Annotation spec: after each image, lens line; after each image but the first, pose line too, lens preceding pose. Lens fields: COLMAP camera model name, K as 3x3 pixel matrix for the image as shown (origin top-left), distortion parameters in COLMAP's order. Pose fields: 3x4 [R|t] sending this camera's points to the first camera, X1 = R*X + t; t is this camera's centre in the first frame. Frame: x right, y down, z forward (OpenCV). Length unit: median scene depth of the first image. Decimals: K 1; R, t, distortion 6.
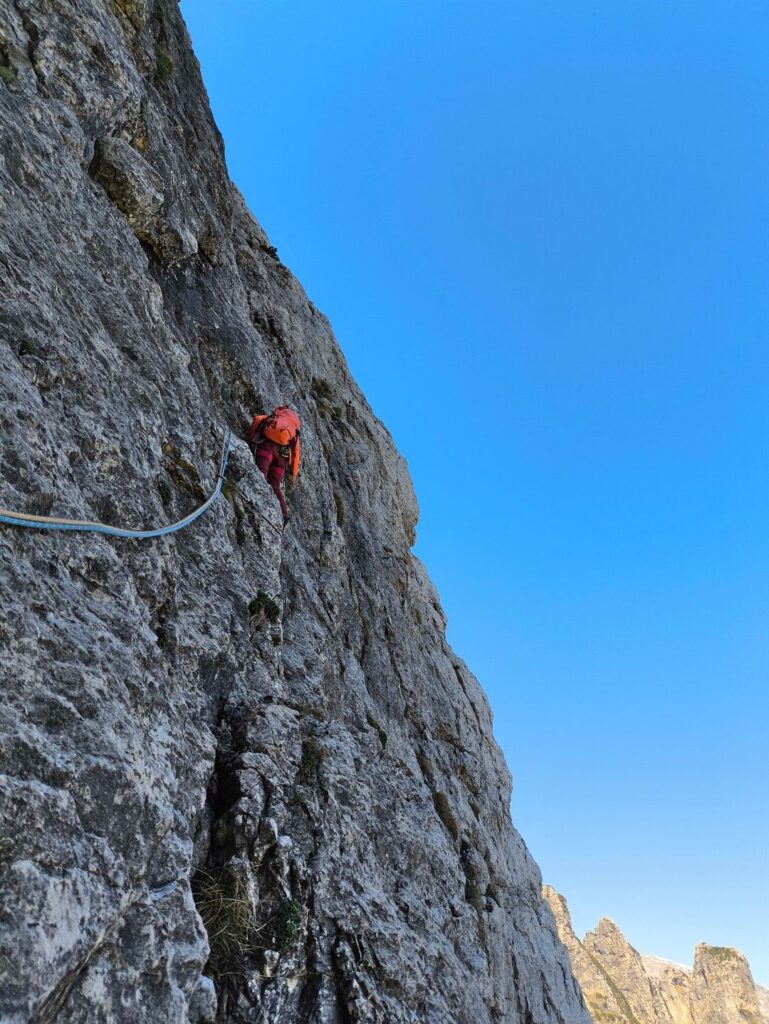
lens RADIAL K [[749.6, 0, 384.5], [0, 749.6, 512.0], [0, 0, 1]] dist [-0.000499, -0.000409]
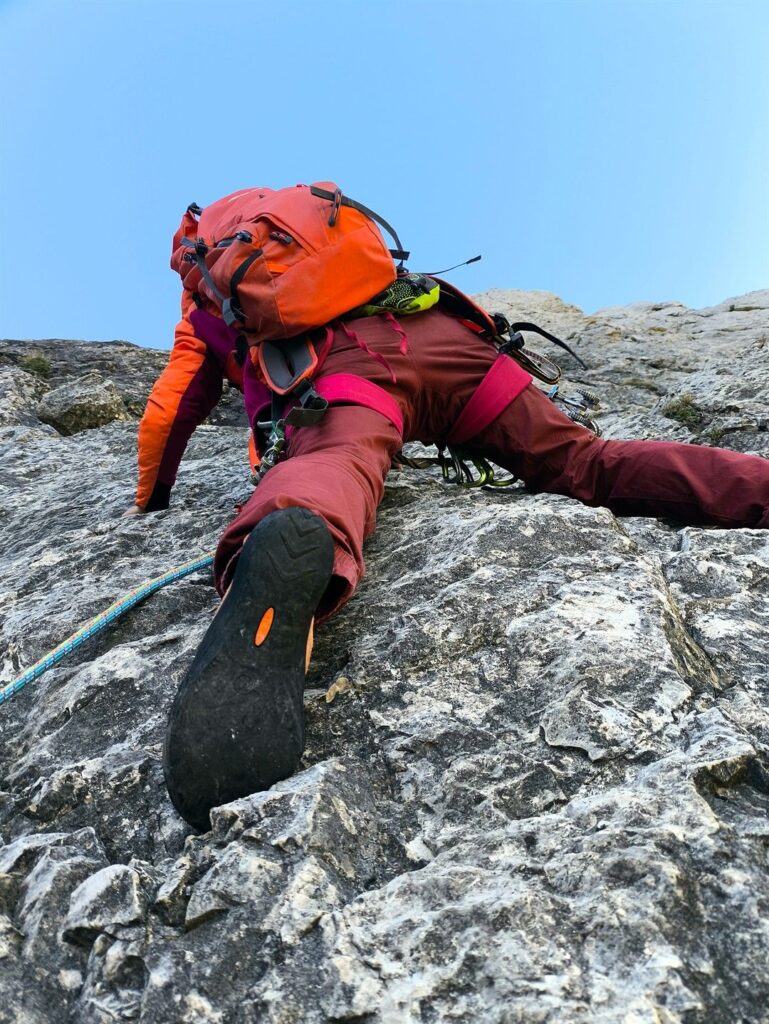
lens RADIAL K [[768.5, 0, 384.5], [0, 768.5, 512.0], [0, 0, 1]] dist [0.100893, -0.073928]
pose [[0.340169, -0.893754, -0.292385, -0.138721], [0.925603, 0.373108, -0.063632, 0.279371], [0.165962, -0.248987, 0.954181, 0.159999]]
